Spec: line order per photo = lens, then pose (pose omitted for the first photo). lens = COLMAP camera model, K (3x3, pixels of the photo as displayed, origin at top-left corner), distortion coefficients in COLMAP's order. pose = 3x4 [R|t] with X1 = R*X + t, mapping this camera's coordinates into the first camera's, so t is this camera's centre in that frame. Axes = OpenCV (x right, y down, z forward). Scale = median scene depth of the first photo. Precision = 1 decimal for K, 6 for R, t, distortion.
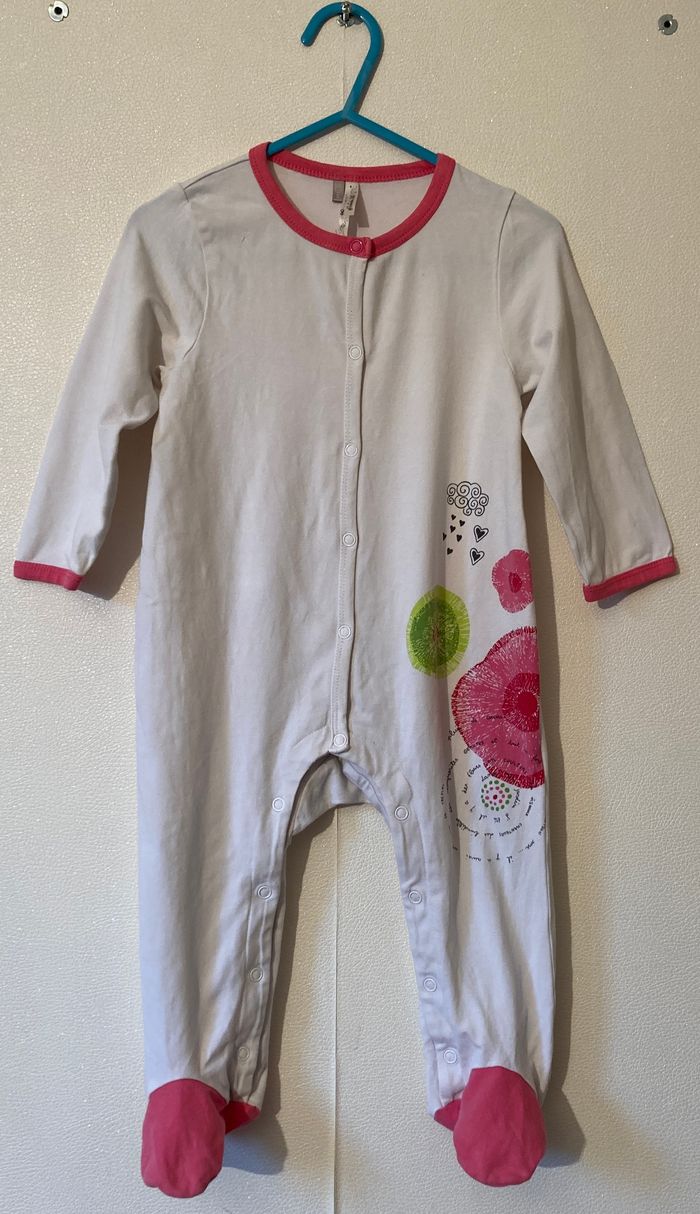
lens RADIAL K [[982.2, 0, 351.8], [0, 982.2, 602.9], [0, 0, 1]] dist [0.011934, -0.006921]
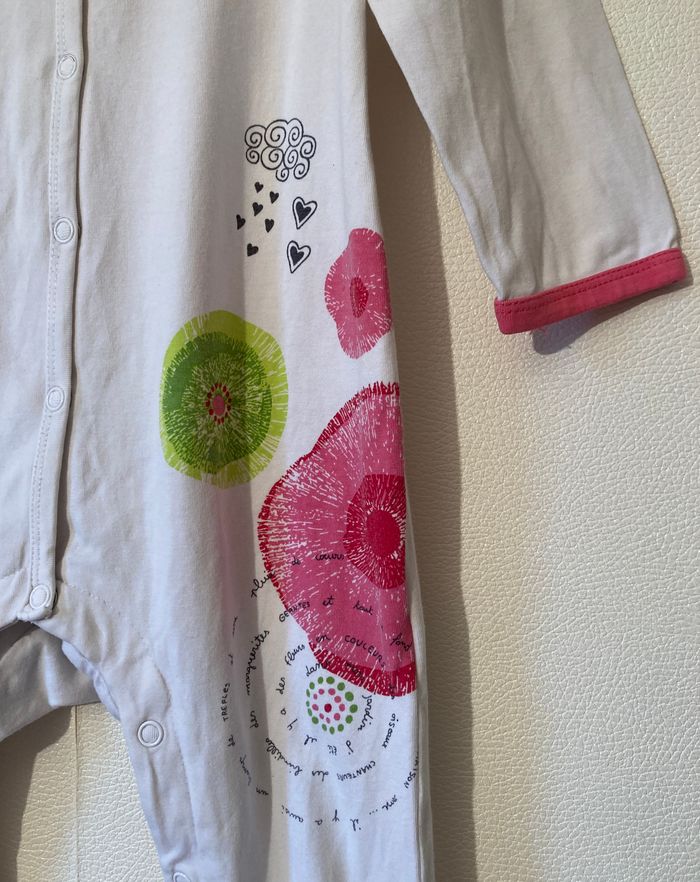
lens RADIAL K [[735.0, 0, 347.7], [0, 735.0, 446.4], [0, 0, 1]] dist [-0.017110, -0.022622]
pose [[0.994048, -0.002006, -0.108927, 0.198898], [0.004779, 0.999671, 0.025202, 0.046492], [0.108841, -0.025572, 0.993730, 0.608687]]
